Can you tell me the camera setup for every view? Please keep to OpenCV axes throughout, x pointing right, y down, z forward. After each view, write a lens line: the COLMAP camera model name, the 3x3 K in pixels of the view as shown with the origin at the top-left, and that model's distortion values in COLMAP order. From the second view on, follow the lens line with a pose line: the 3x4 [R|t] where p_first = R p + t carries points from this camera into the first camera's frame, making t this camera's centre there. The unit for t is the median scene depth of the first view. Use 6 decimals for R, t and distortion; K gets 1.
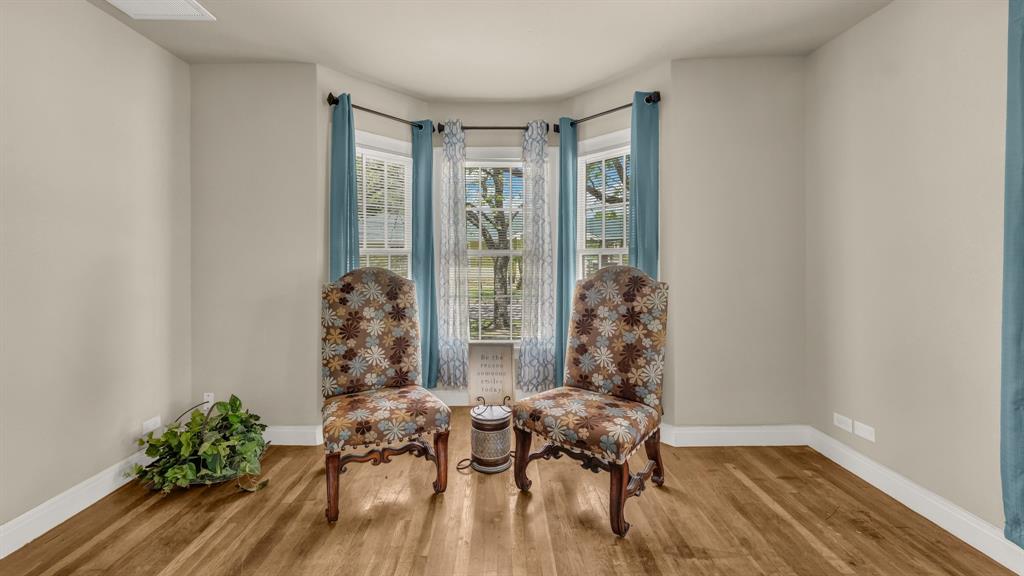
lens RADIAL K [[378.8, 0, 510.6], [0, 378.8, 258.0], [0, 0, 1]] dist [0.001983, 0.000235]
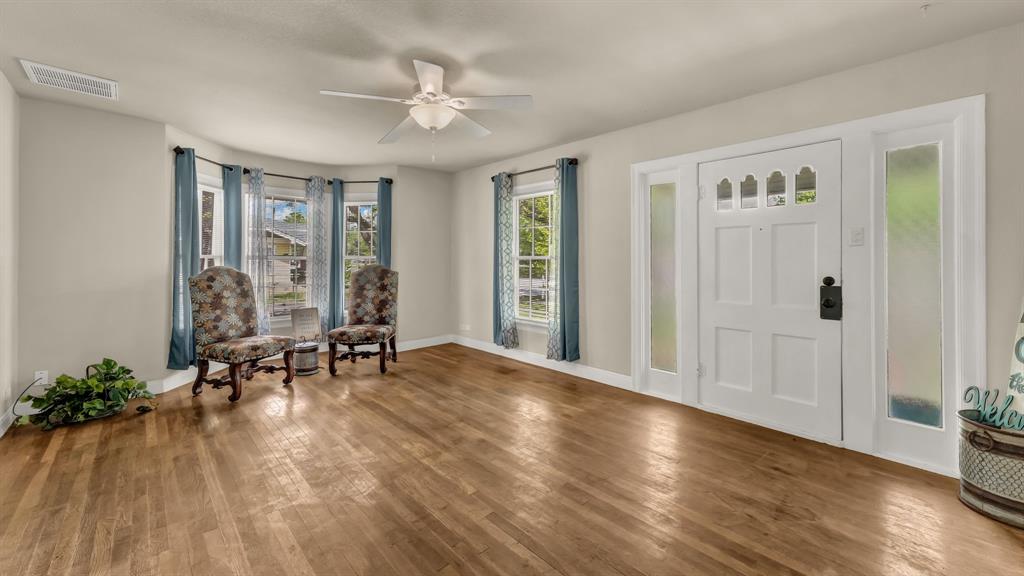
lens RADIAL K [[378.8, 0, 510.6], [0, 378.8, 258.0], [0, 0, 1]] dist [0.001983, 0.000235]
pose [[0.722145, 0.007932, 0.691696, -0.619093], [0.000569, 0.999927, -0.012060, 0.011113], [-0.691741, 0.009103, 0.722088, -1.019991]]
